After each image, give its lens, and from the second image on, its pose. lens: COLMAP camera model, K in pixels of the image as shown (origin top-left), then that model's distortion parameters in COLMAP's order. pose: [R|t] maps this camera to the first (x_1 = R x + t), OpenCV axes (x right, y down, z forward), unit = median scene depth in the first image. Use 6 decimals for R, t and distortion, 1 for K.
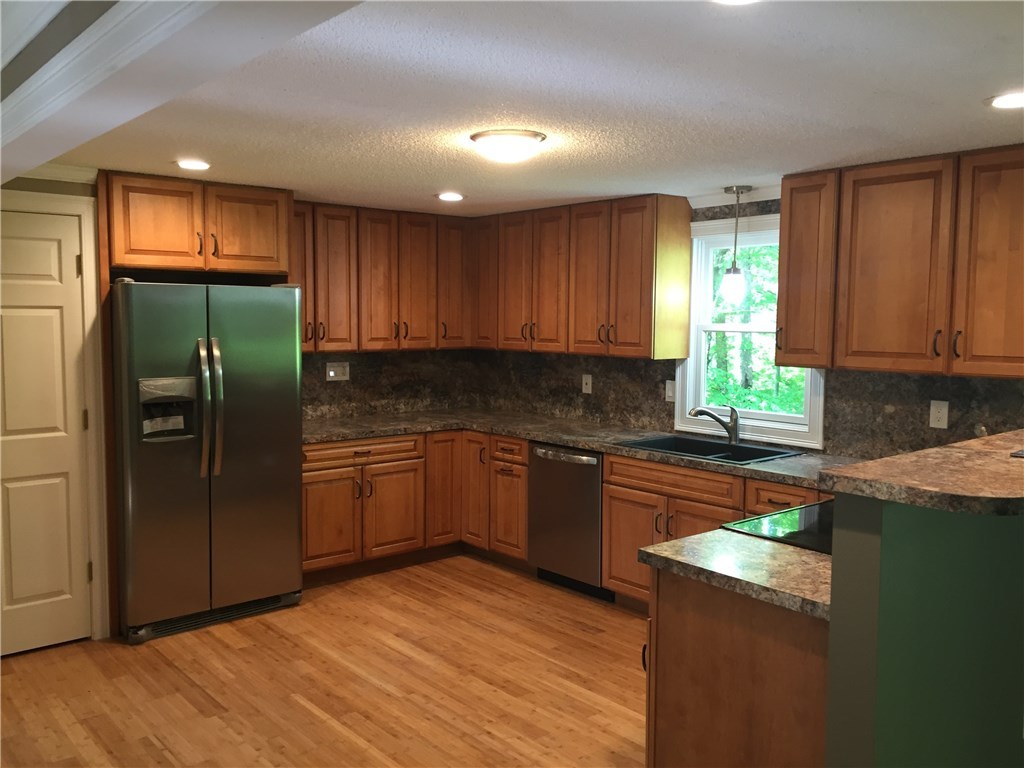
lens RADIAL K [[873.9, 0, 512.0], [0, 873.9, 384.0], [0, 0, 1]] dist [0.053088, -0.006638]
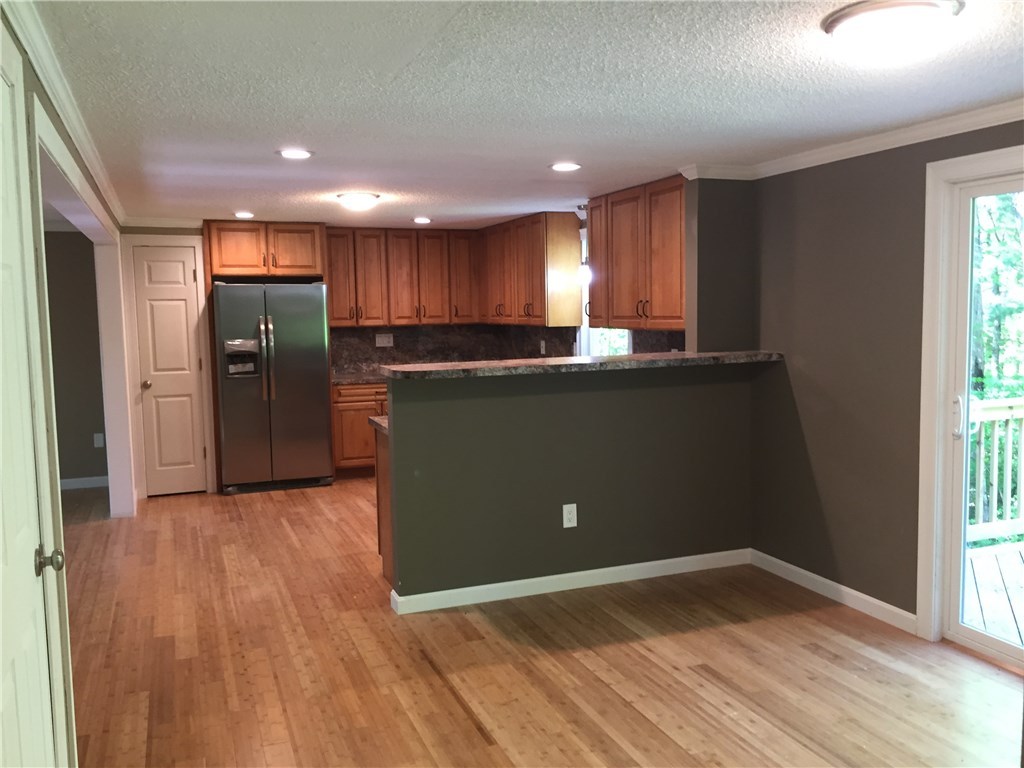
lens RADIAL K [[873.9, 0, 512.0], [0, 873.9, 384.0], [0, 0, 1]] dist [0.053088, -0.006638]
pose [[0.946954, 0.005339, -0.321324, 0.595372], [-0.002454, 0.999953, 0.009385, 0.055945], [0.321359, -0.008099, 0.946923, -0.400073]]
